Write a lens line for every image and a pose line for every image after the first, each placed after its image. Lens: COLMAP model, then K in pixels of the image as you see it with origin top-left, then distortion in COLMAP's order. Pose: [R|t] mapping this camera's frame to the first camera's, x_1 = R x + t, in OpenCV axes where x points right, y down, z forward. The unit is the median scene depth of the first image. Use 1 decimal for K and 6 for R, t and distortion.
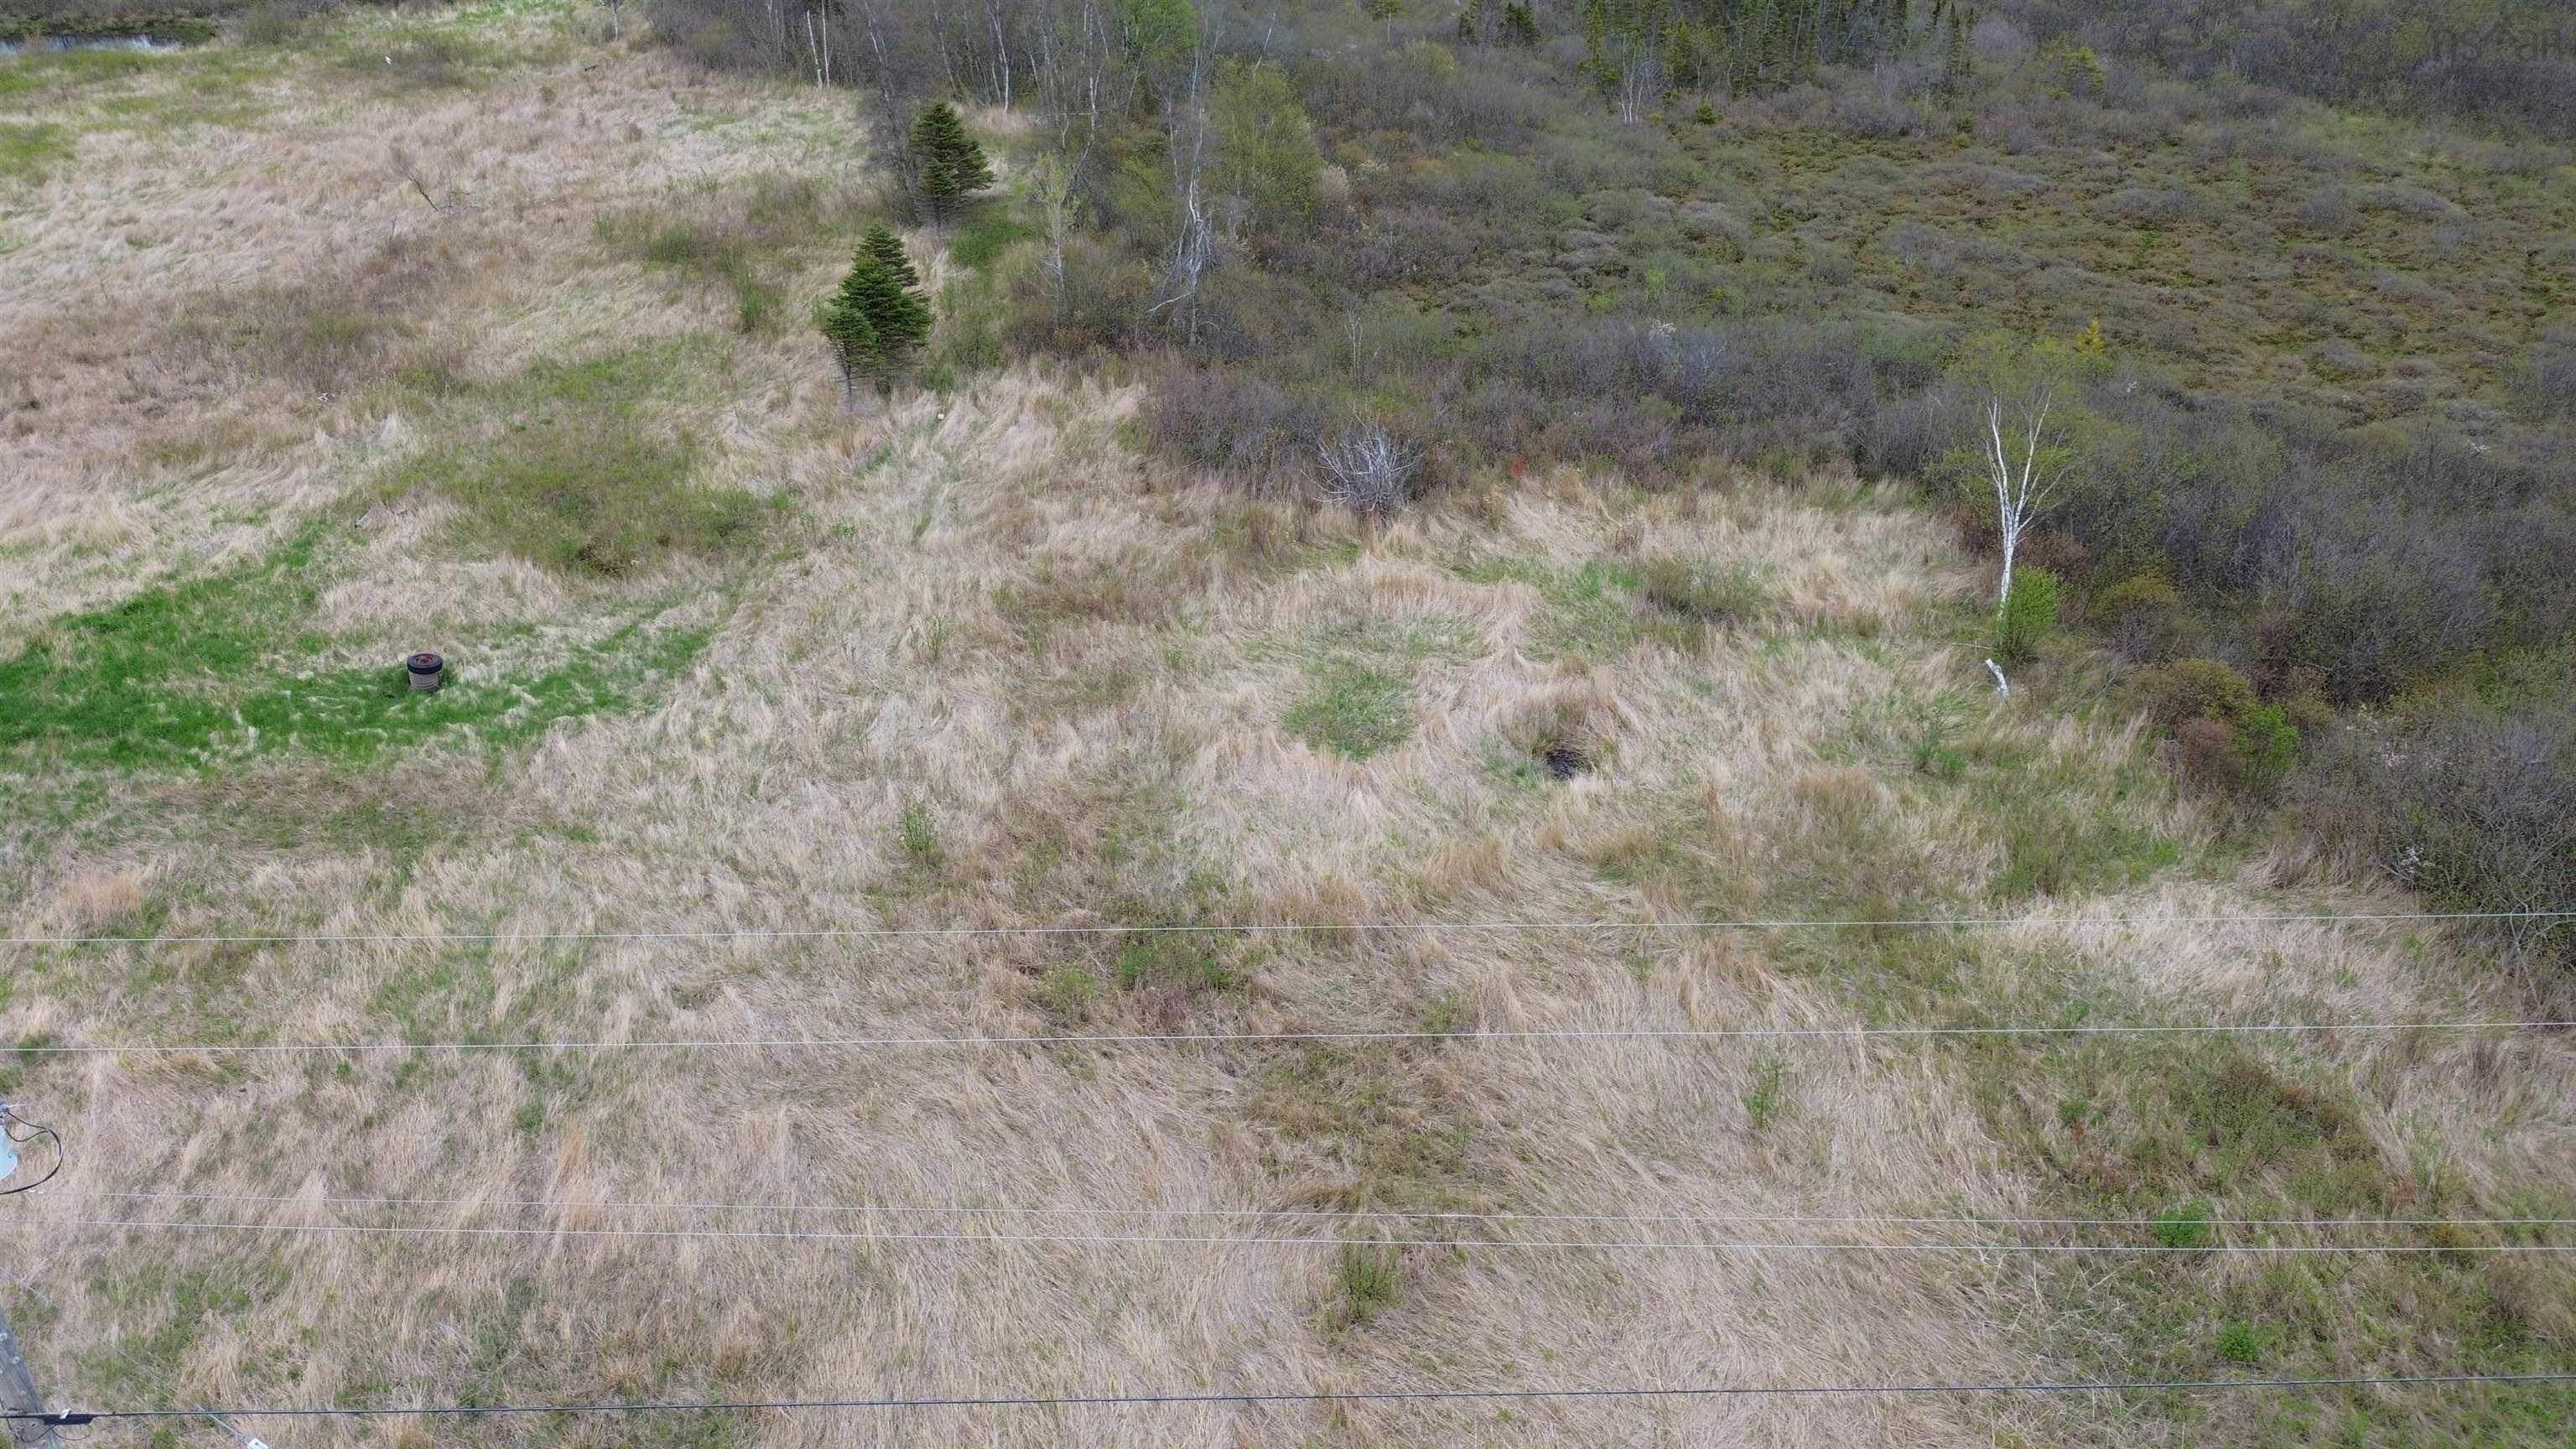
lens RADIAL K [[1810.2, 0, 1291.1], [0, 1810.2, 721.9], [0, 0, 1]] dist [0.085956, -0.083669]
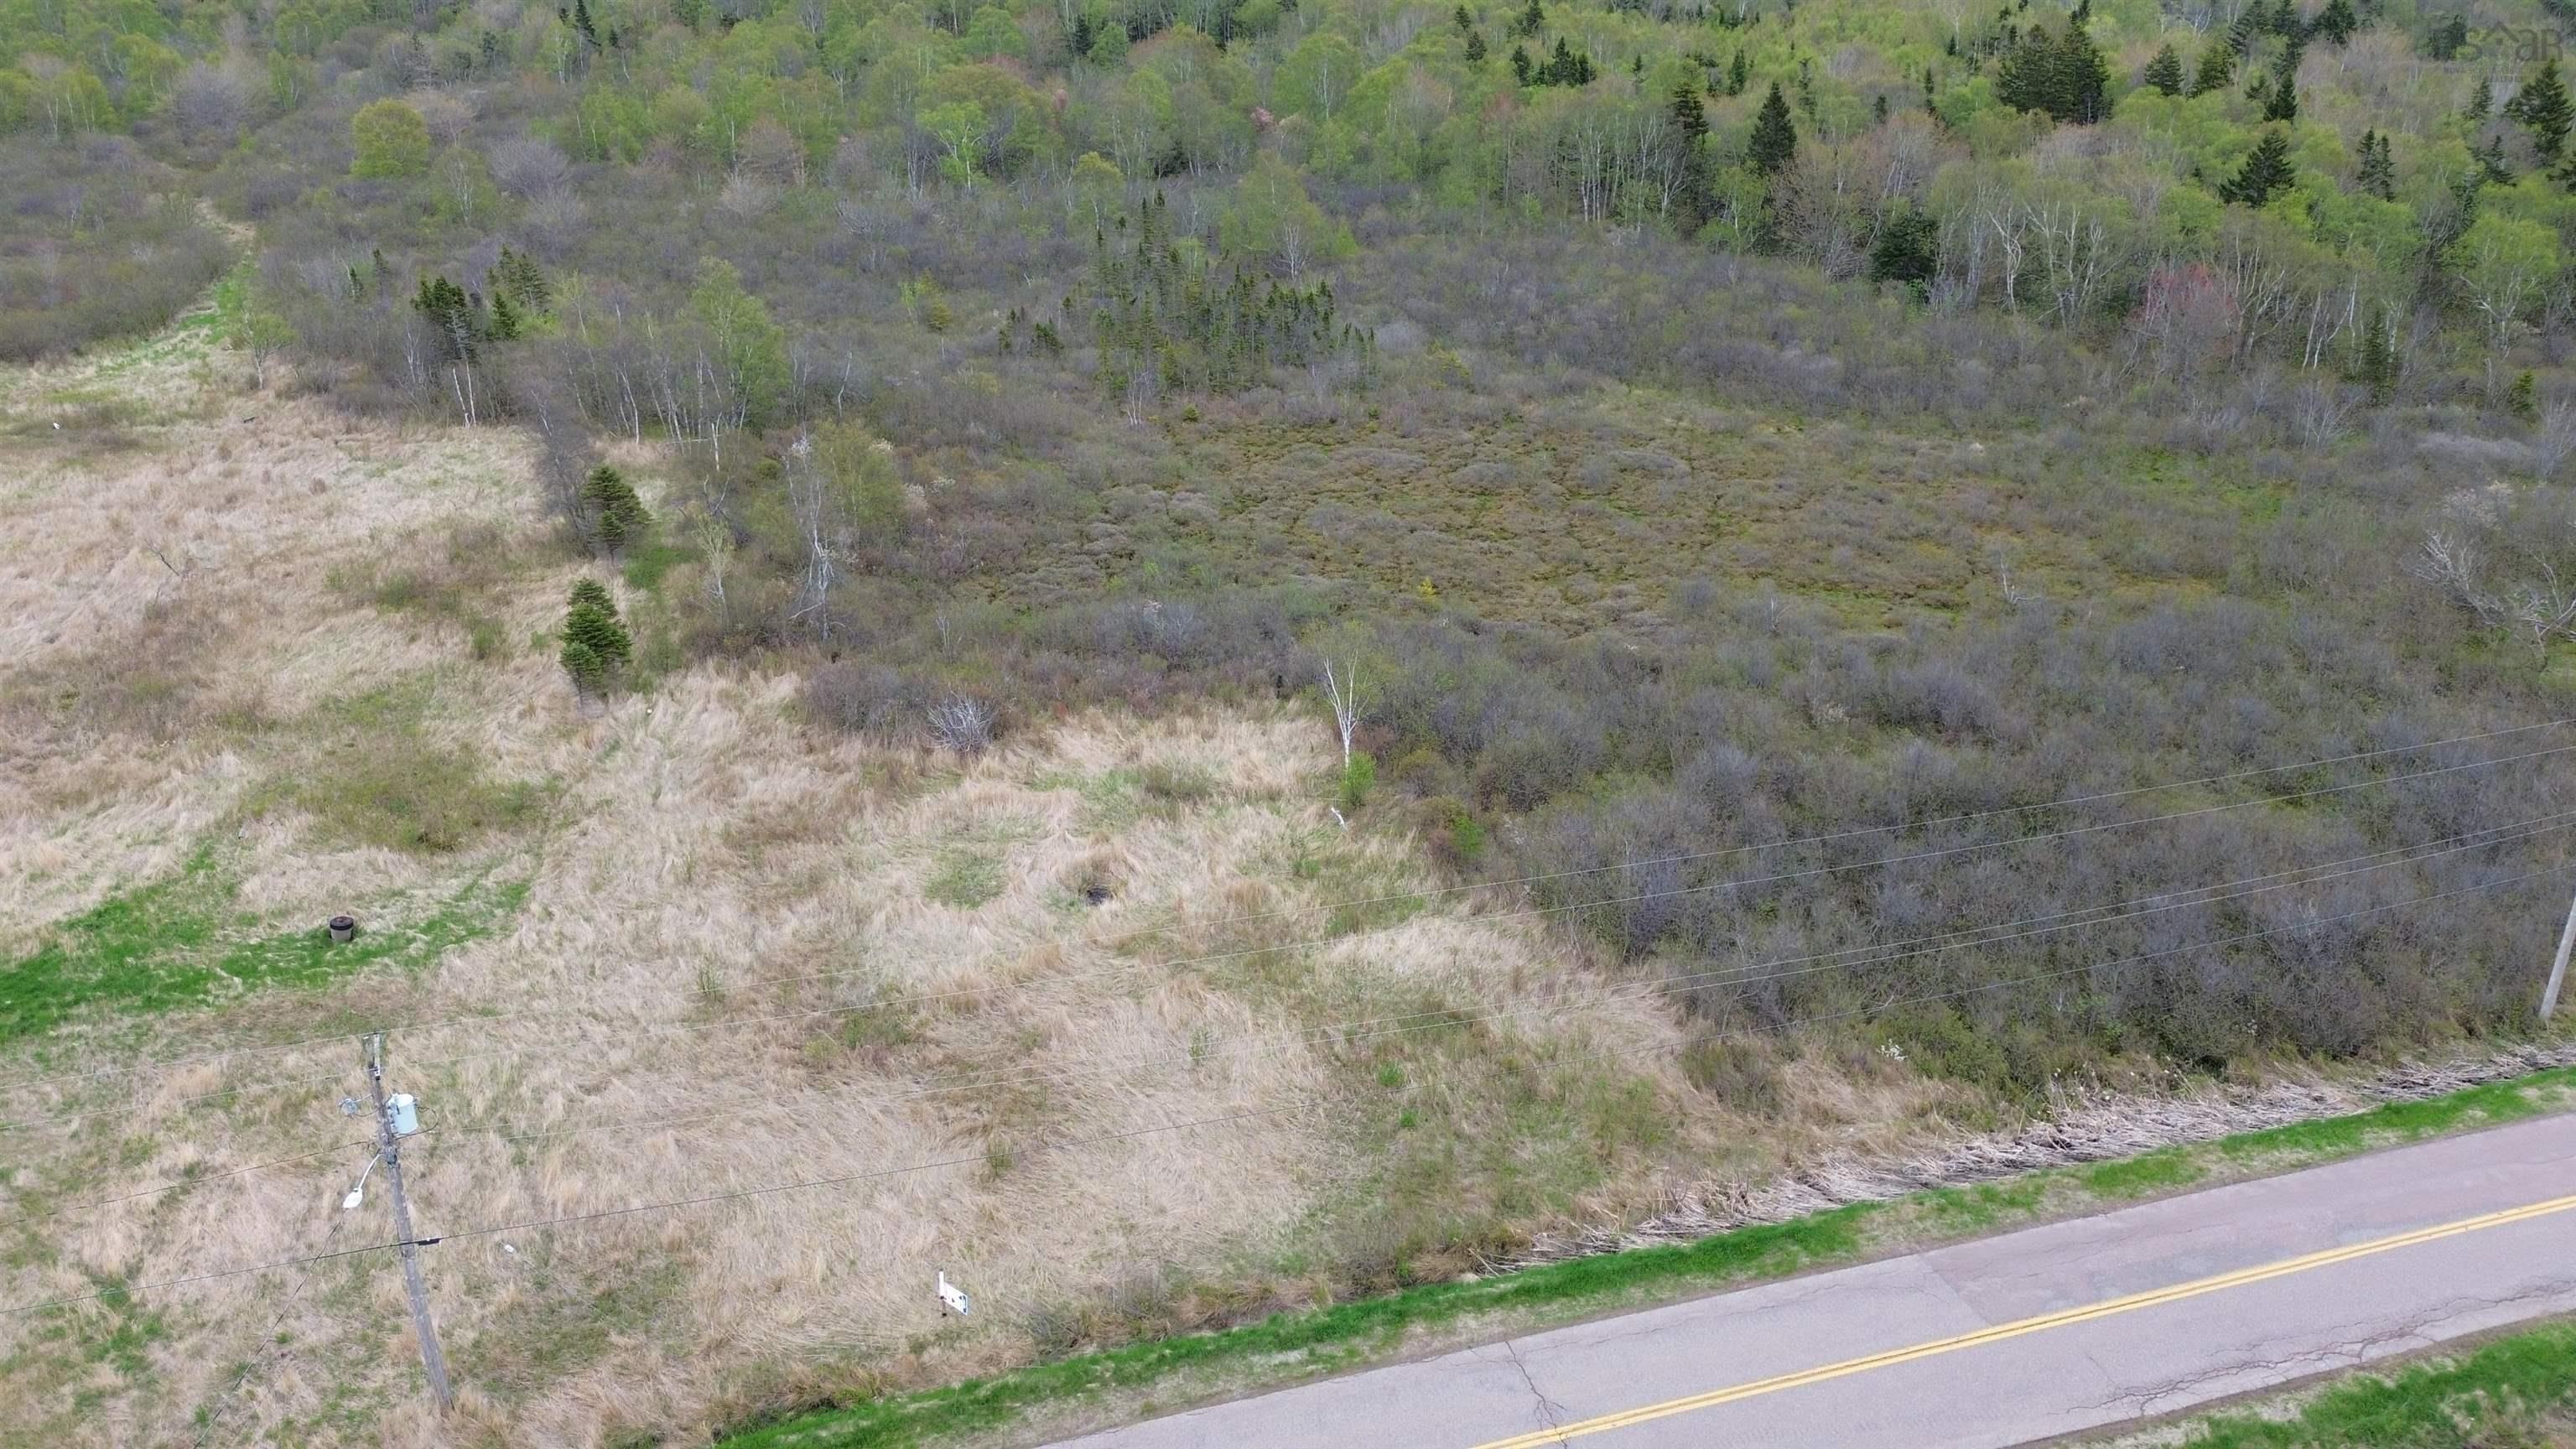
lens RADIAL K [[1810.2, 0, 1291.1], [0, 1810.2, 721.9], [0, 0, 1]] dist [0.085956, -0.083669]
pose [[0.972213, -0.097868, 0.212658, -0.014085], [0.117623, 0.989643, -0.082290, 0.018775], [-0.202402, 0.105016, 0.973656, -0.585361]]
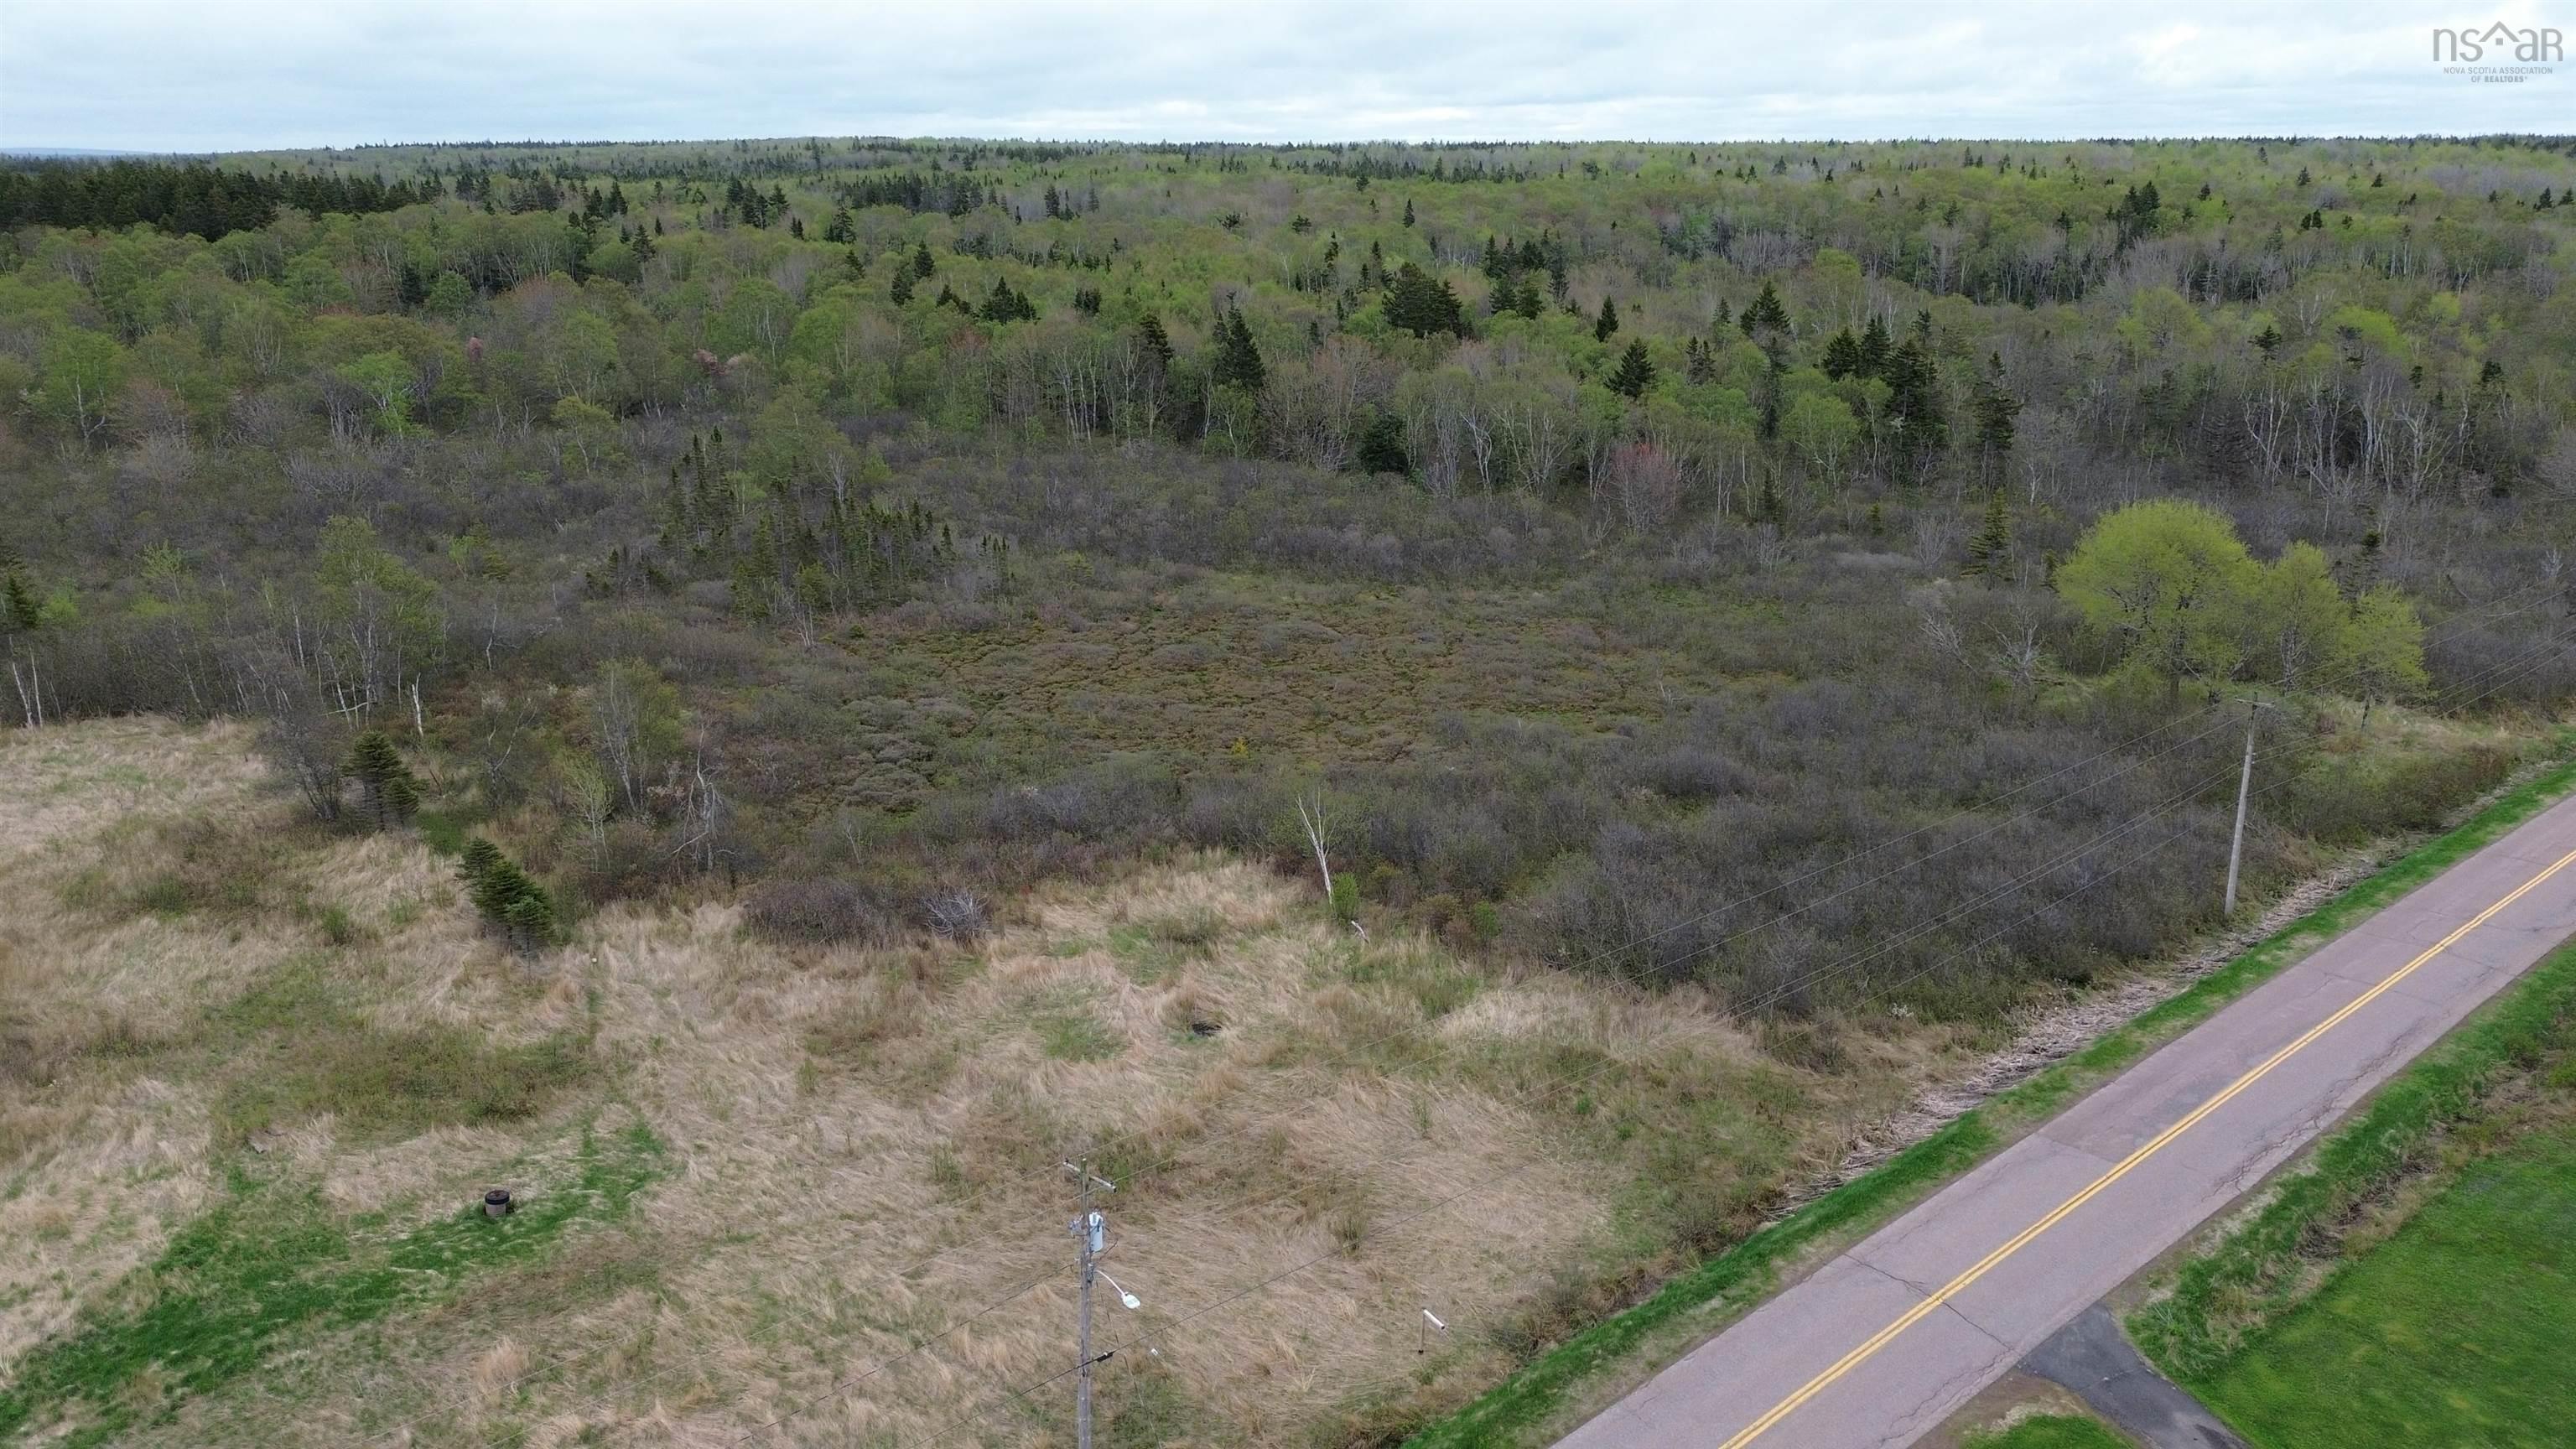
lens RADIAL K [[1810.2, 0, 1291.1], [0, 1810.2, 721.9], [0, 0, 1]] dist [0.085956, -0.083669]
pose [[0.791904, -0.179730, 0.583598, -0.667804], [0.299505, 0.947174, -0.114708, -0.029318], [-0.532152, 0.265628, 0.803900, -0.513471]]
